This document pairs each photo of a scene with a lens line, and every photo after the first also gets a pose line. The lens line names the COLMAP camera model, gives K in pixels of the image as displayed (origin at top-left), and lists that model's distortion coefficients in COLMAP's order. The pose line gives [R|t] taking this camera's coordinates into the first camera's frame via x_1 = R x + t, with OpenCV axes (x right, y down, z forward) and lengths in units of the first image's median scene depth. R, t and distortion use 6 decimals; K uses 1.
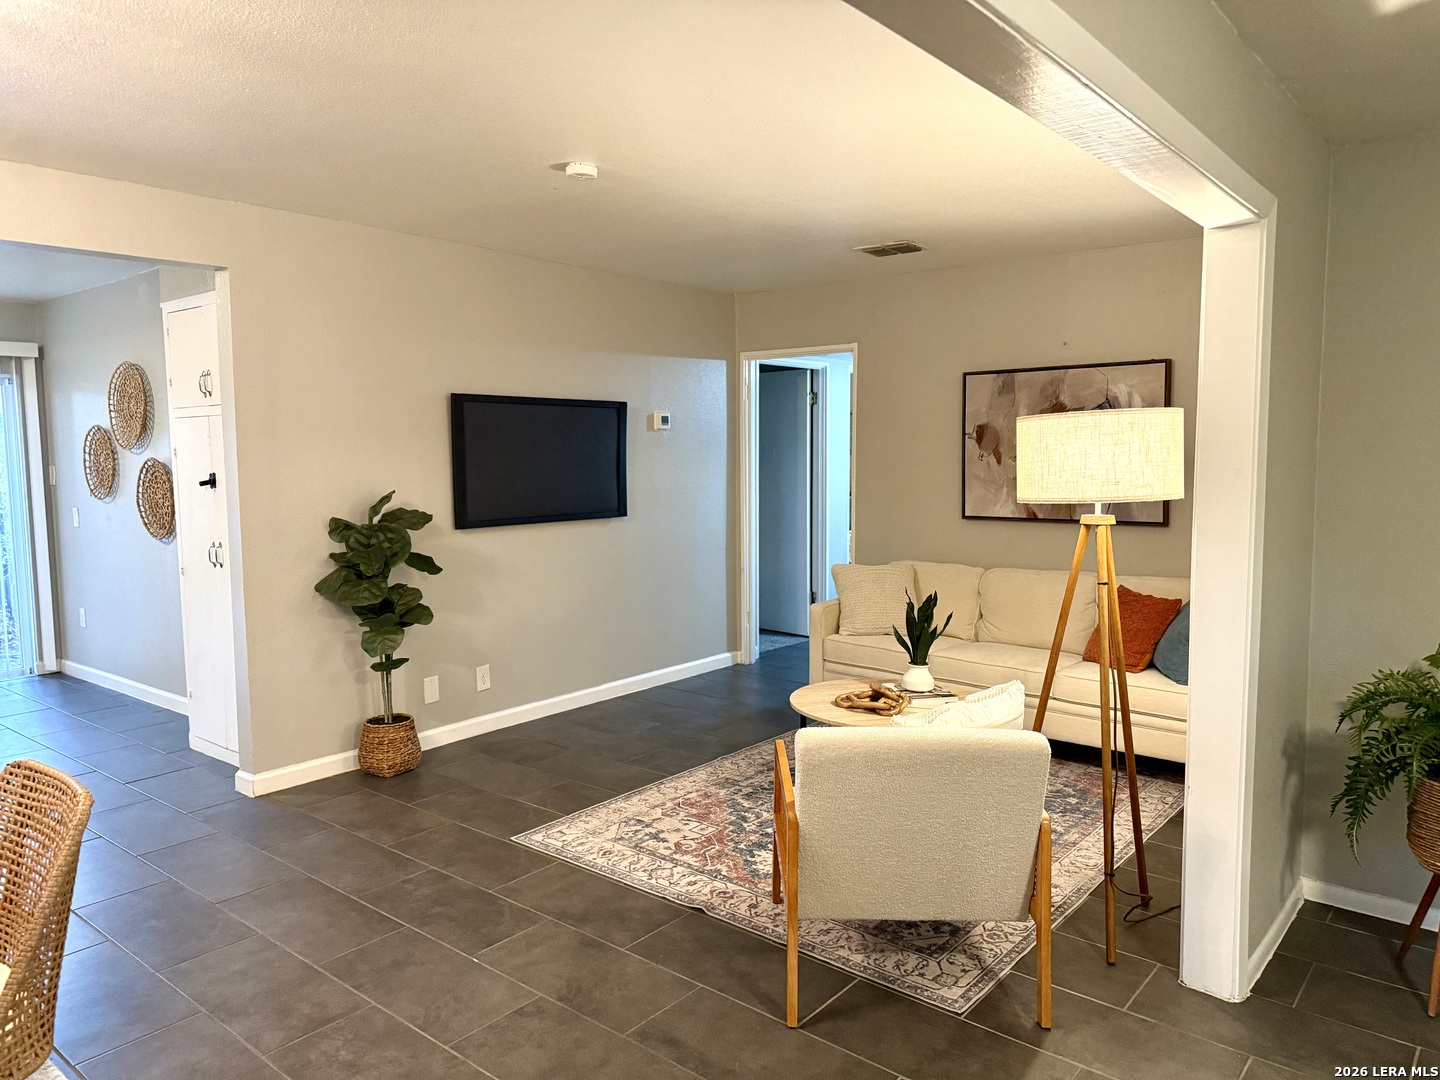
lens RADIAL K [[1006.2, 0, 729.2], [0, 1006.2, 550.3], [0, 0, 1]] dist [0.246111, -0.430143]
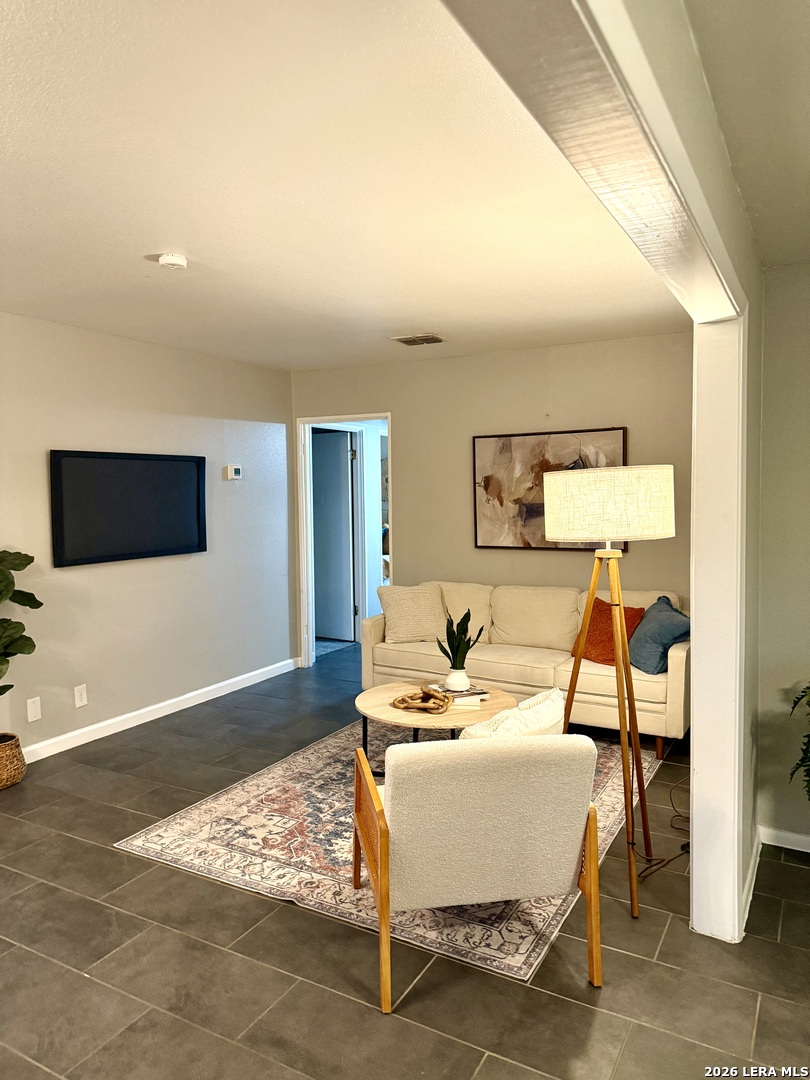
lens RADIAL K [[760.0, 0, 405.0], [0, 760.0, 540.0], [0, 0, 1]] dist [0.109743, -0.143956]
pose [[0.985057, -0.017357, 0.171354, -0.035193], [0.023552, 0.999138, -0.034187, -0.015516], [-0.170613, 0.037712, 0.984616, 0.096412]]
